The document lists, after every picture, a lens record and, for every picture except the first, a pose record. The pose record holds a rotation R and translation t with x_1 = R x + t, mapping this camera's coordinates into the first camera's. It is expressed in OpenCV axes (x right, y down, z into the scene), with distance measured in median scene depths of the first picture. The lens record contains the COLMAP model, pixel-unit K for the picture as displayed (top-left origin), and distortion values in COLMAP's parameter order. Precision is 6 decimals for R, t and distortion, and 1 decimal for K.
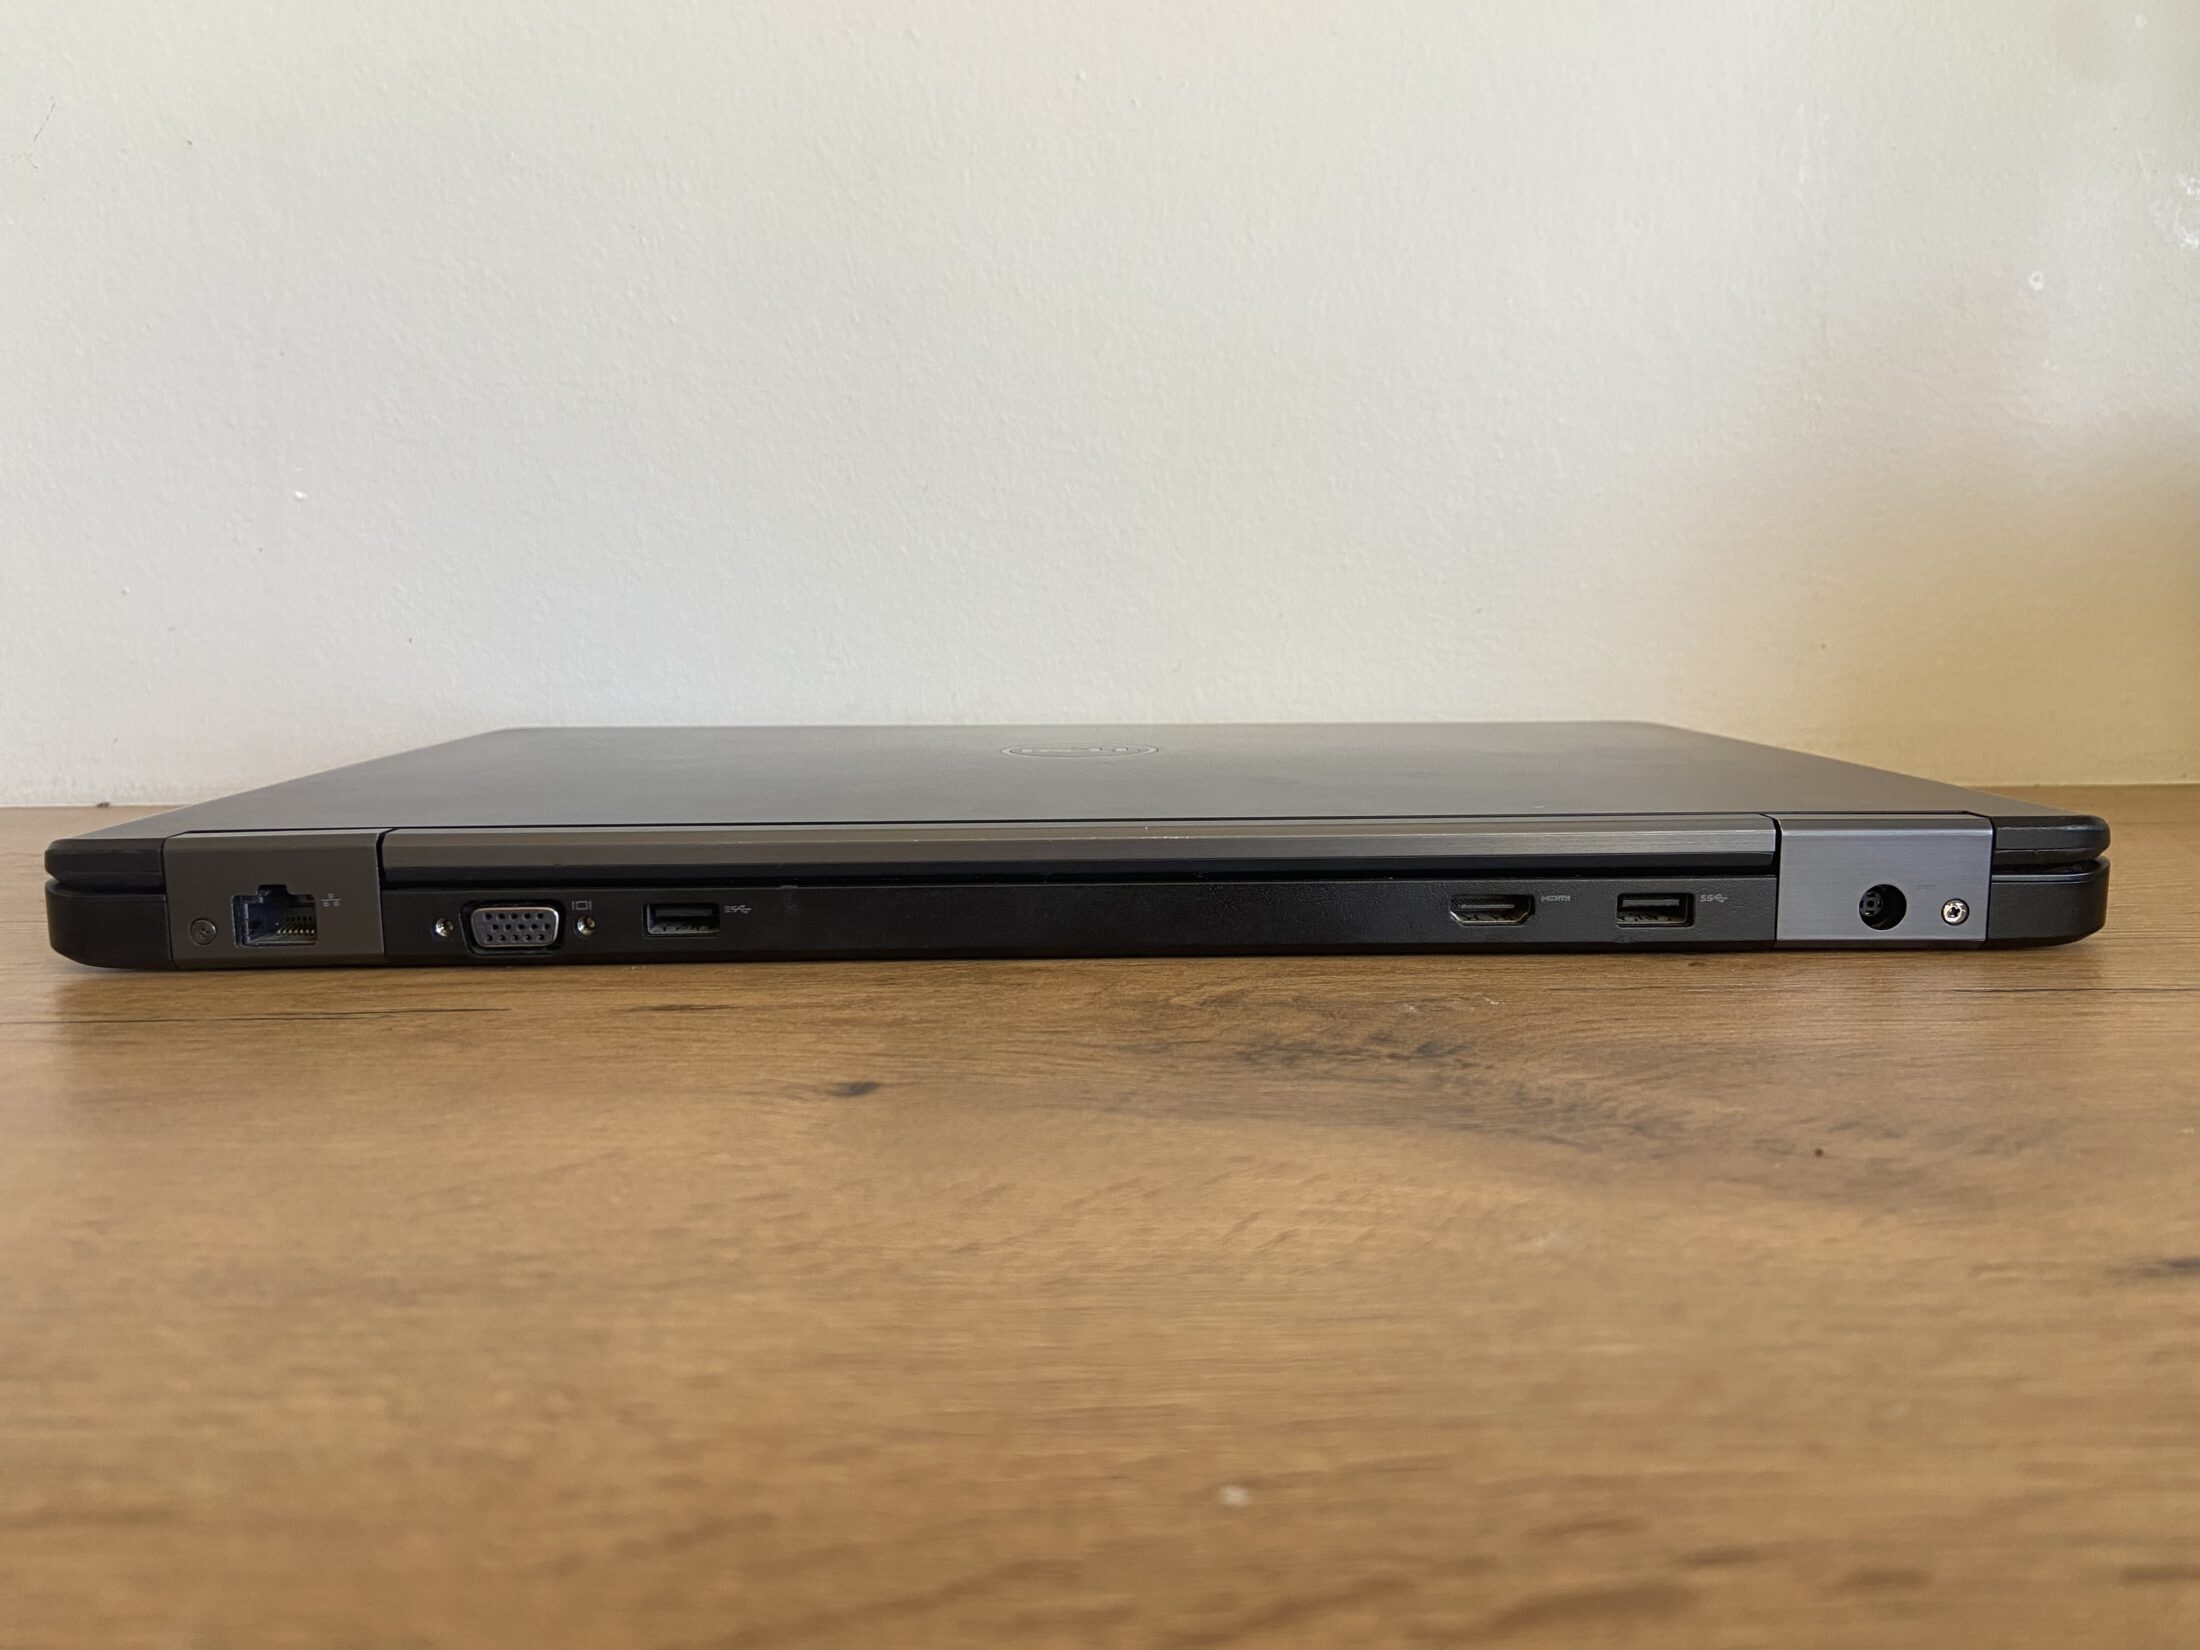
lens RADIAL K [[1663.7, 0, 1100.0], [0, 1663.7, 825.0], [0, 0, 1]] dist [0.126228, -0.172698]
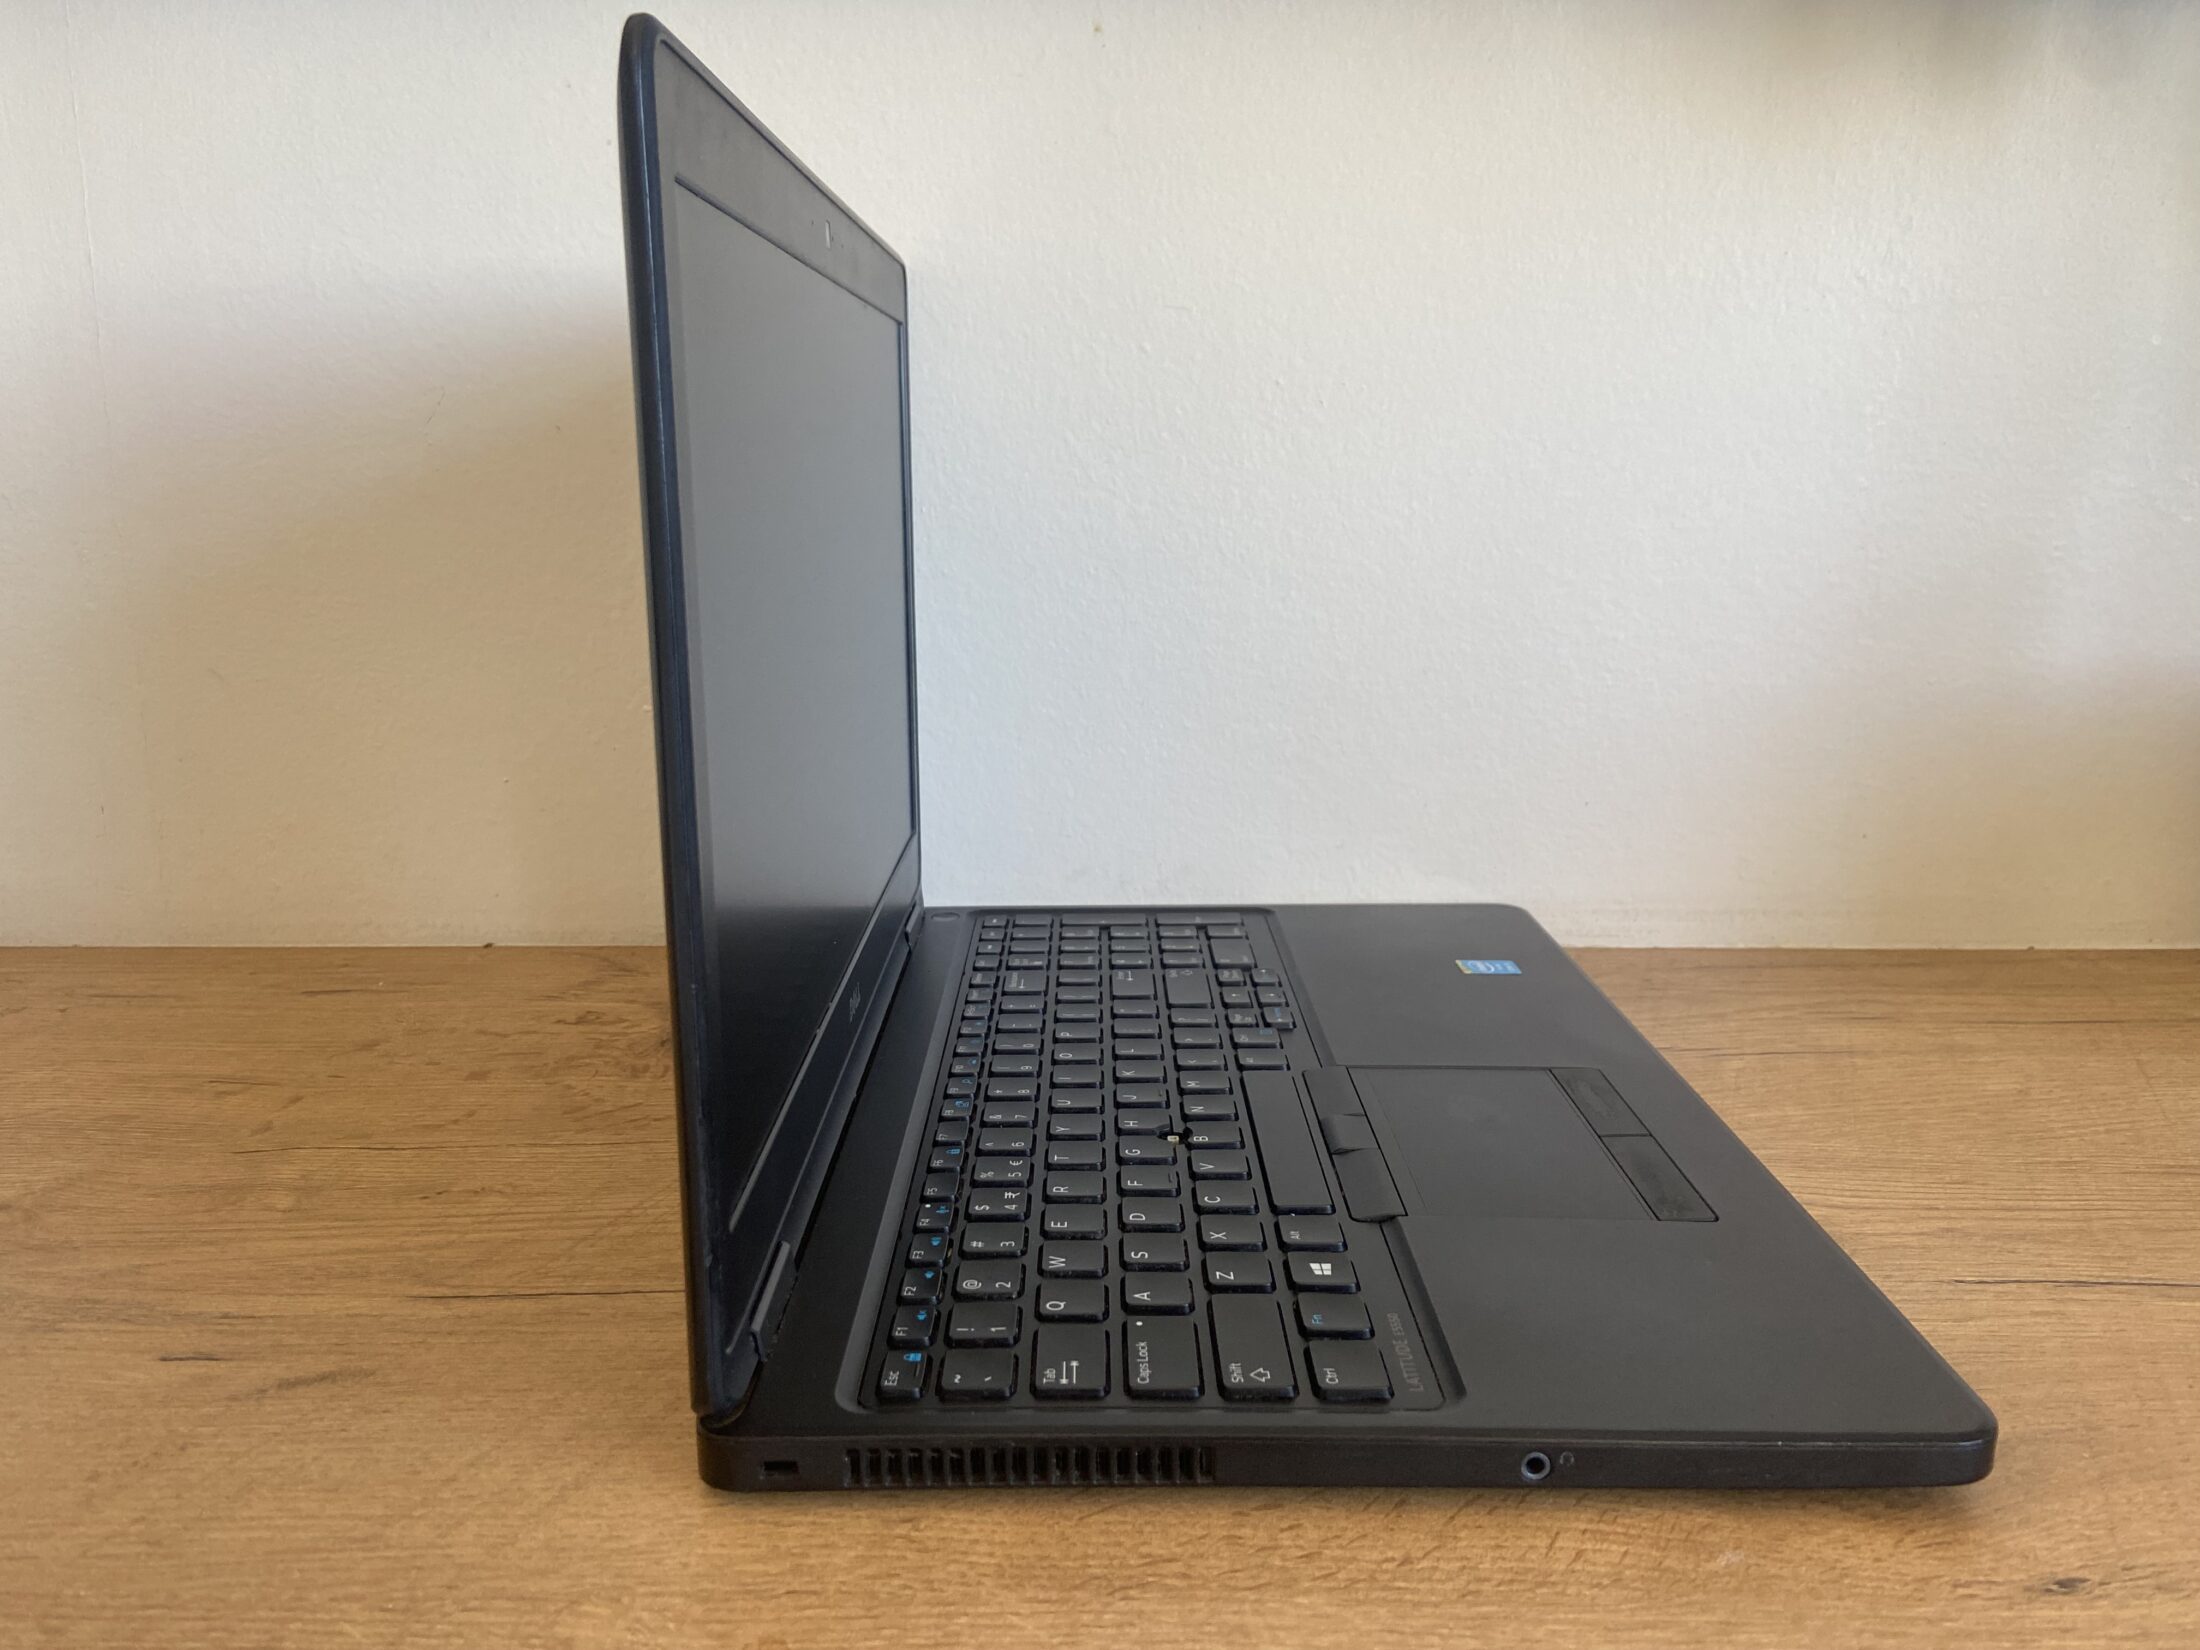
lens RADIAL K [[1663.7, 0, 1100.0], [0, 1663.7, 825.0], [0, 0, 1]] dist [0.126228, -0.172698]
pose [[0.999926, 0.011762, -0.003002, -0.280072], [-0.011447, 0.995931, 0.089384, -0.474886], [0.004041, -0.089343, 0.995993, -0.515147]]
